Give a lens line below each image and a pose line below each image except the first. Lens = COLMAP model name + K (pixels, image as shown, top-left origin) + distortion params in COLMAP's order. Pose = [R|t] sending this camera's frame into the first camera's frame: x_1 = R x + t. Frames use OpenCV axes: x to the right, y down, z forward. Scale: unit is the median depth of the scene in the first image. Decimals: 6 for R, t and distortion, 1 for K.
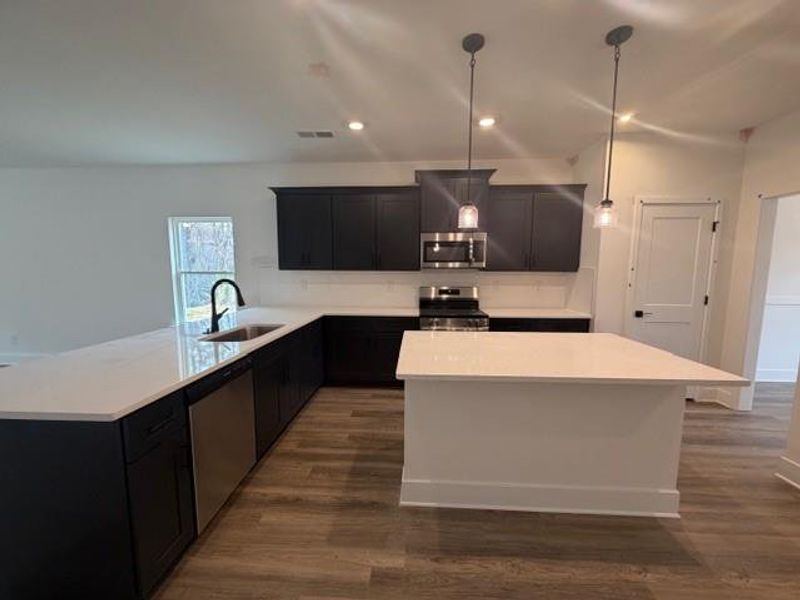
lens RADIAL K [[315.1, 0, 395.5], [0, 315.1, 299.2], [0, 0, 1]] dist [0.000686, -0.000146]
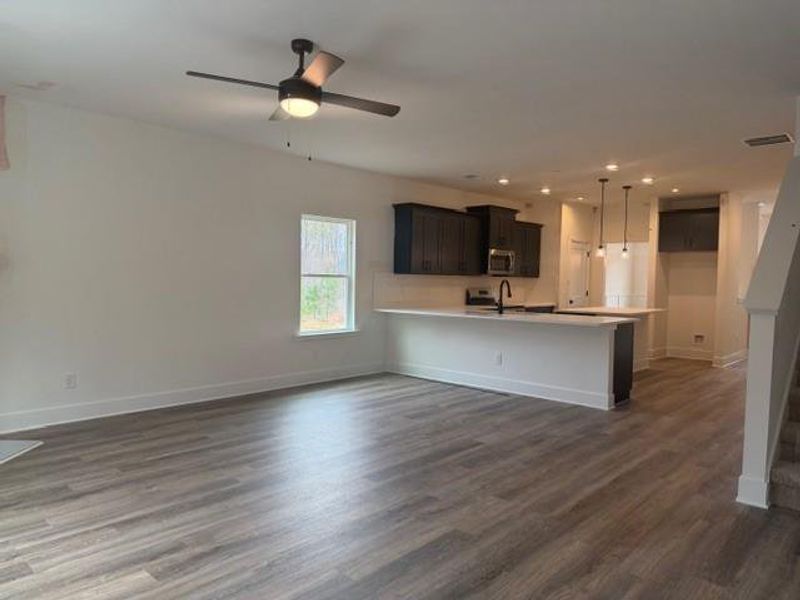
lens RADIAL K [[558.5, 0, 400.3], [0, 558.5, 300.1], [0, 0, 1]] dist [-0.006751, -0.006307]
pose [[0.647423, -0.021989, 0.761813, -2.304309], [0.056307, 0.998232, -0.019039, 0.044165], [-0.760048, 0.055222, 0.647517, -0.318592]]
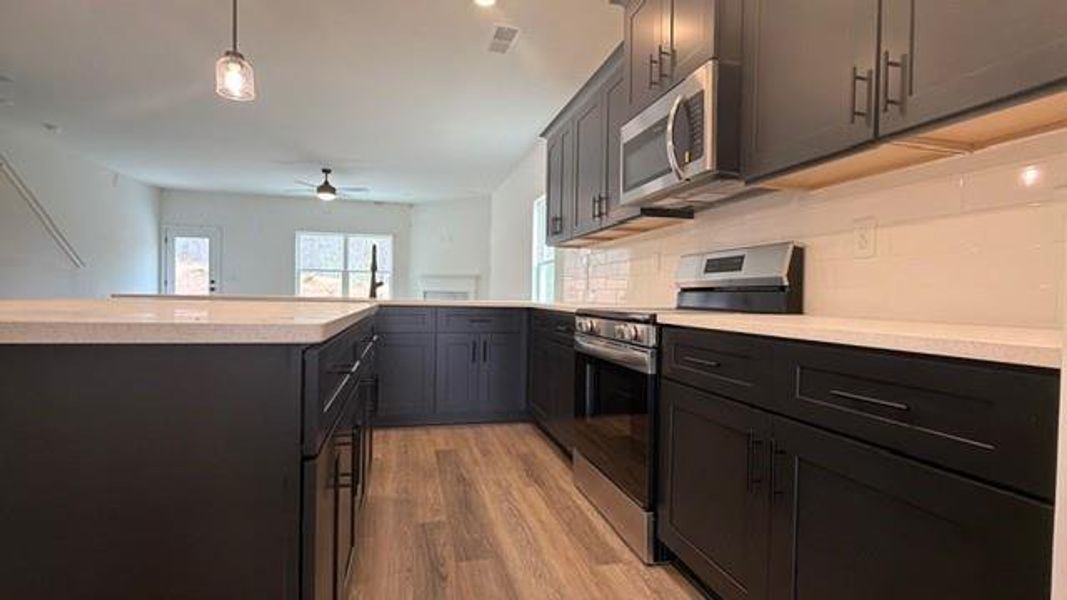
lens RADIAL K [[477.9, 0, 535.7], [0, 477.9, 293.3], [0, 0, 1]] dist [0.001555, 0.000069]
pose [[0.317007, 0.000498, -0.948423, 0.765272], [-0.104557, 0.993923, -0.034426, 0.063067], [0.942642, 0.110078, 0.315132, 0.779395]]
